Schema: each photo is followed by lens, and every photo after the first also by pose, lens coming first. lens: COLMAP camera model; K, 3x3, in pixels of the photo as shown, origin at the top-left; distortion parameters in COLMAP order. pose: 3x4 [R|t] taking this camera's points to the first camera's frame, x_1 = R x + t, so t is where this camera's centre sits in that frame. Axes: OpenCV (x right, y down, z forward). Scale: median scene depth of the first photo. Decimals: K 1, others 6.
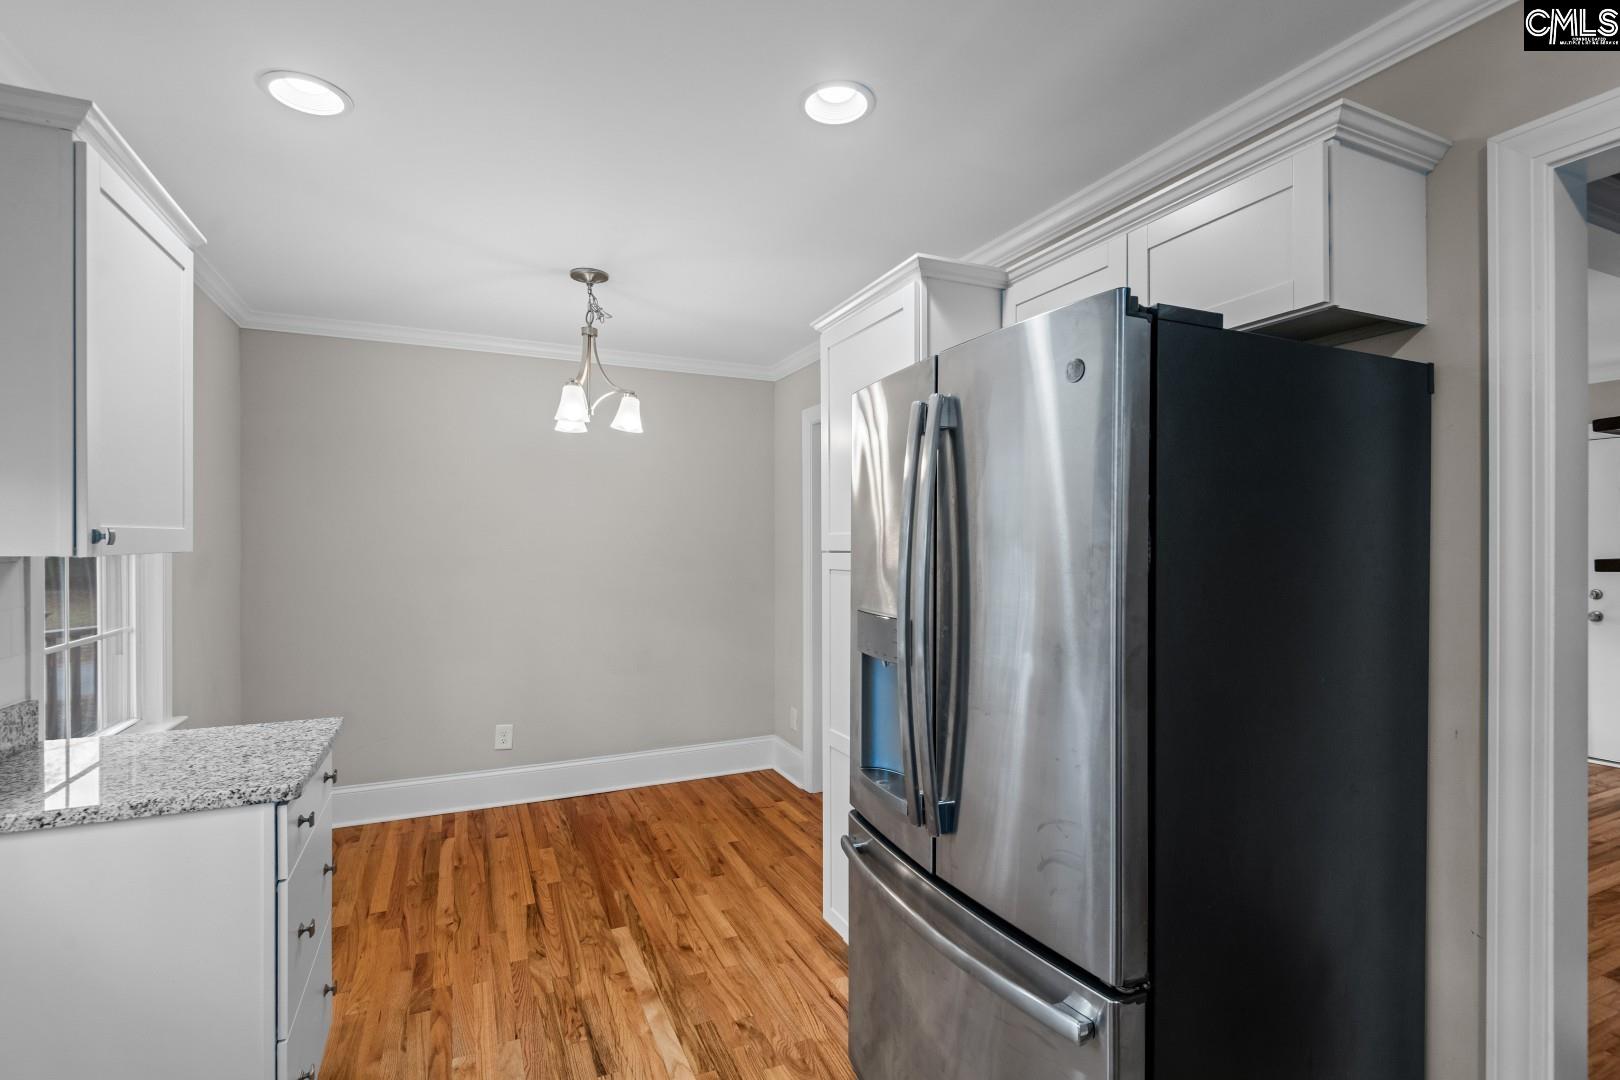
lens RADIAL K [[758.7, 0, 812.9], [0, 758.7, 544.5], [0, 0, 1]] dist [0.024657, -0.012501]
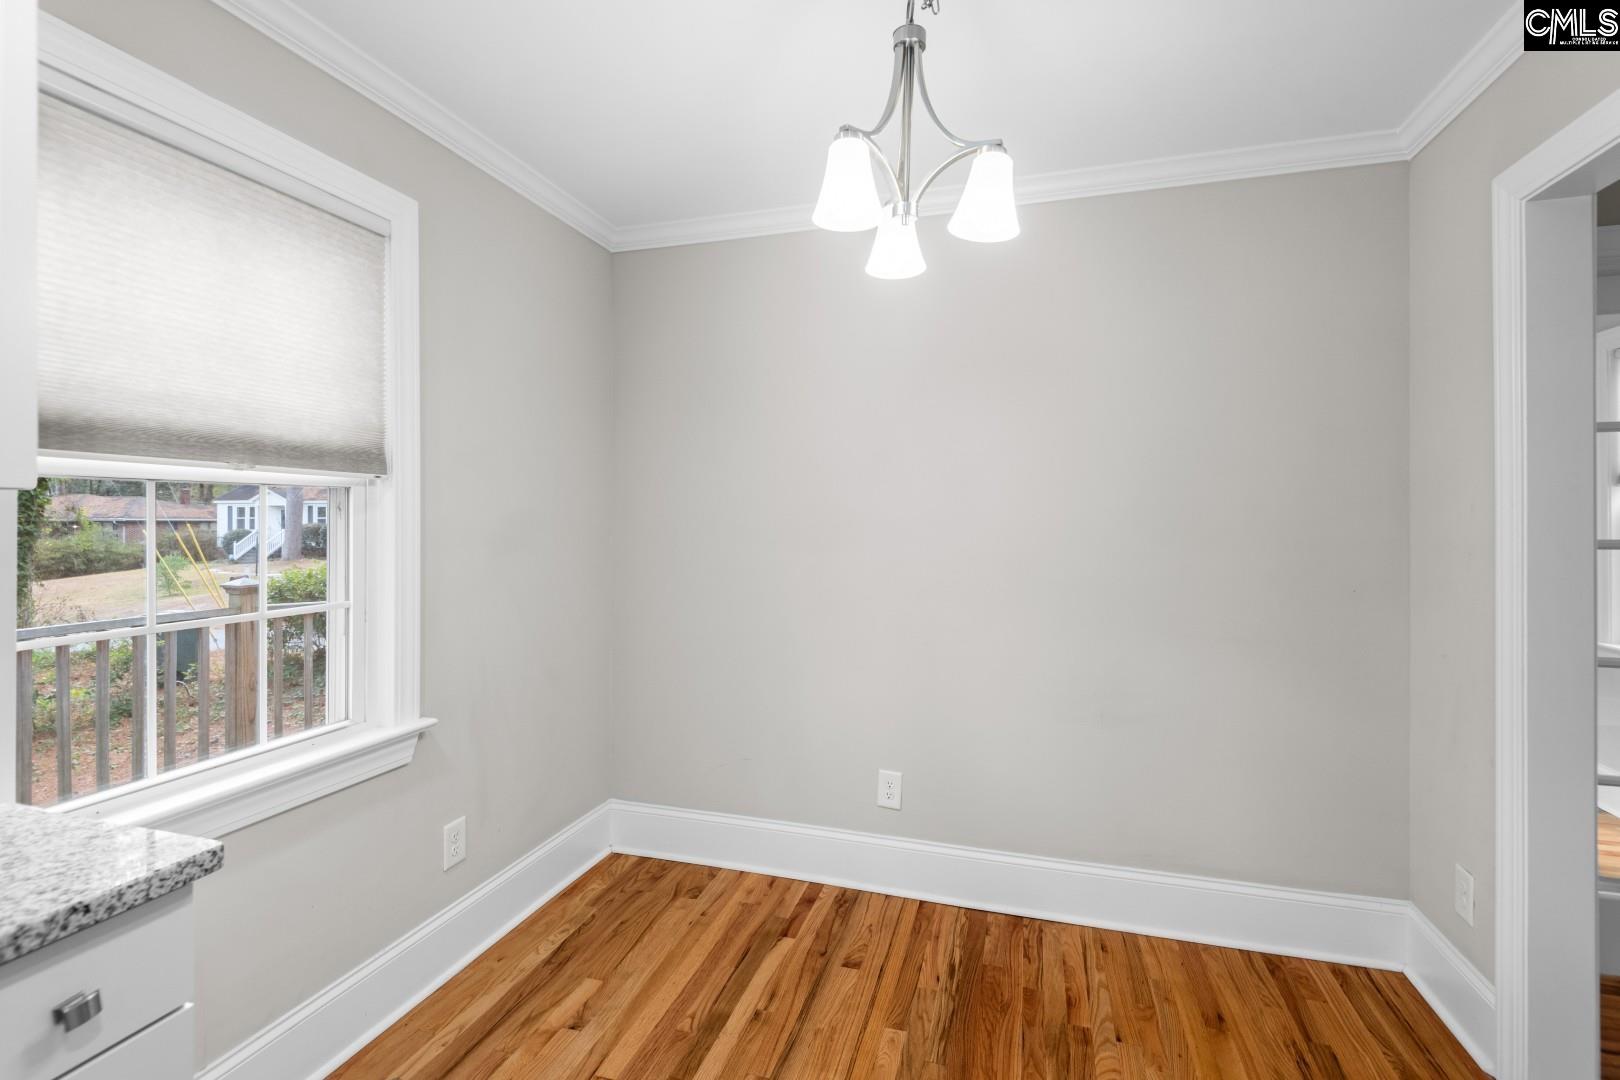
lens RADIAL K [[758.7, 0, 795.8], [0, 758.7, 513.1], [0, 0, 1]] dist [0.024657, -0.012501]
pose [[0.749070, -0.000989, -0.662490, -0.023656], [-0.003075, 0.999983, -0.004970, 0.013199], [0.662484, 0.005760, 0.749054, 0.463520]]
